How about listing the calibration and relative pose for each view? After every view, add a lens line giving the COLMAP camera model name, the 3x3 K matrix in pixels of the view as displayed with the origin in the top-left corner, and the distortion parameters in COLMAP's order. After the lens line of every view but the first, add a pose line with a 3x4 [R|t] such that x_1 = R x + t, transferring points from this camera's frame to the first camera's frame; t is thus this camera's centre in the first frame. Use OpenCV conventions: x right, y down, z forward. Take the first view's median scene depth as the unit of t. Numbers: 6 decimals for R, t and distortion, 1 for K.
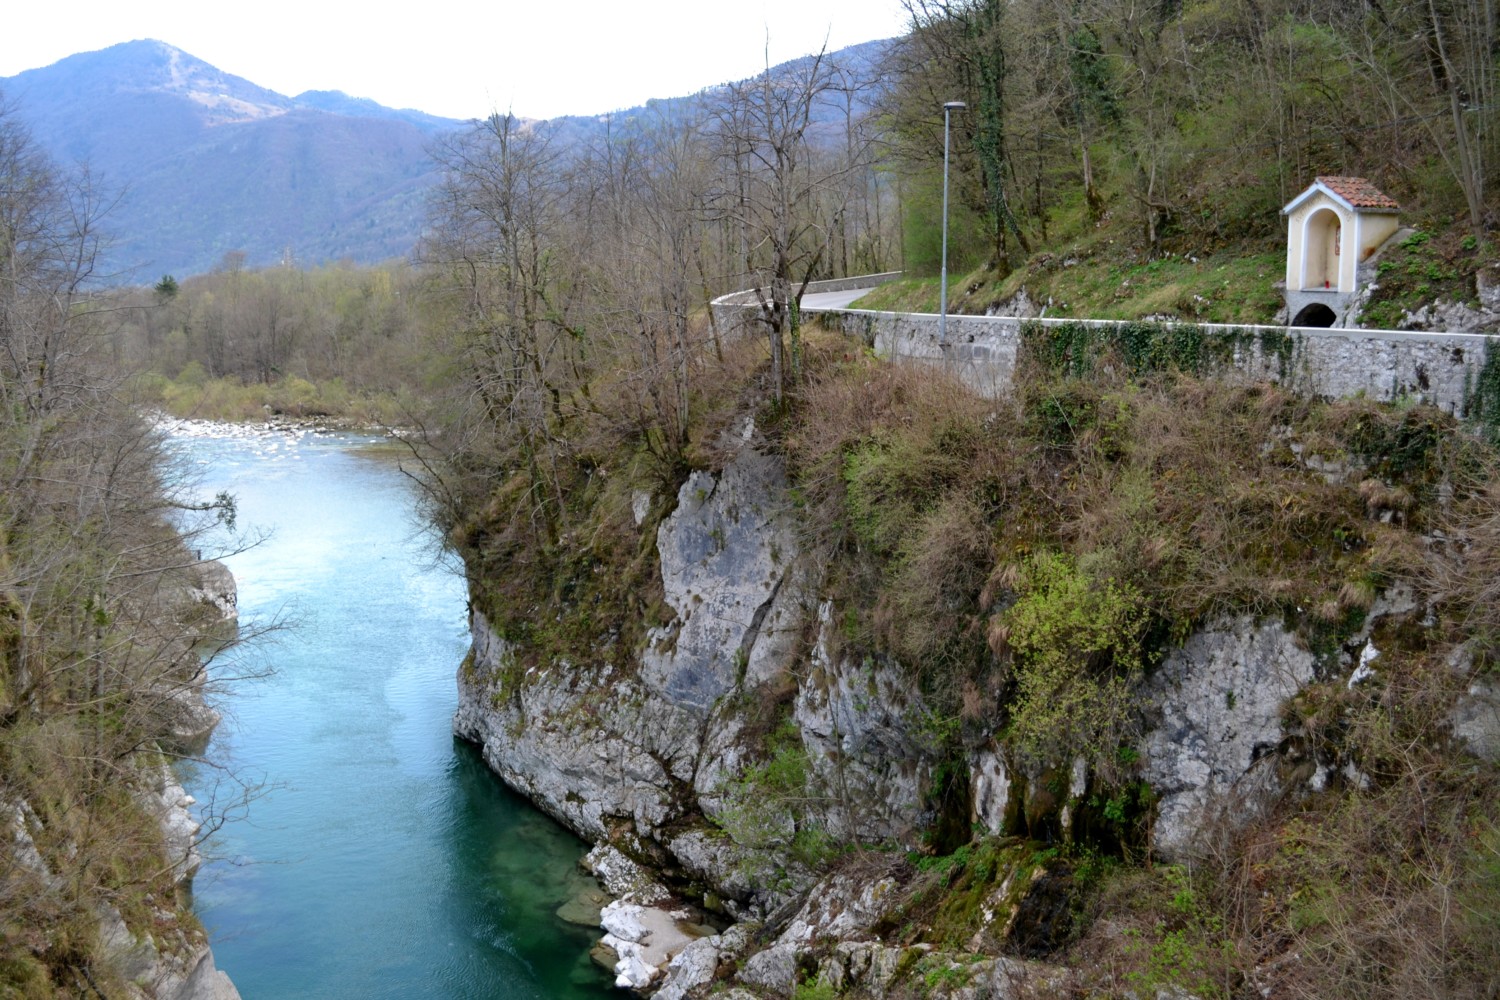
lens RADIAL K [[1426.0, 0, 752.4], [0, 1426.0, 494.5], [0, 0, 1]] dist [-0.065615, 0.000000]
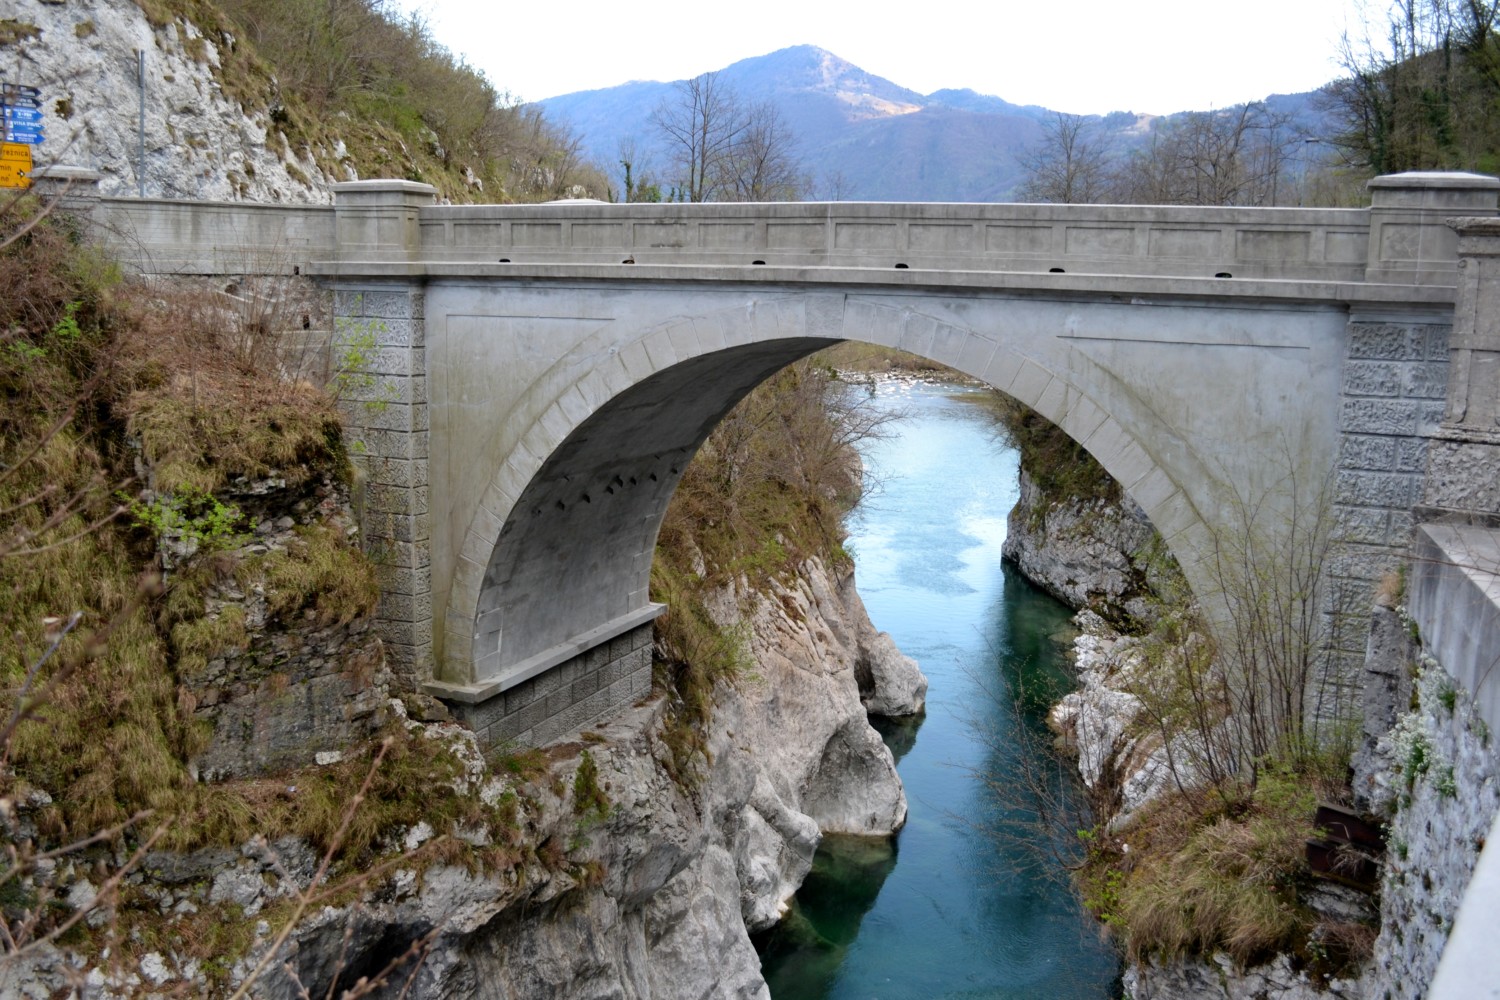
lens RADIAL K [[1426.0, 0, 752.5], [0, 1426.0, 501.4], [0, 0, 1]] dist [-0.065615, 0.000000]
pose [[0.912221, 0.090174, -0.399652, 0.155328], [-0.086109, 0.995888, 0.028157, 0.105339], [0.400547, 0.008728, 0.916235, -0.510100]]
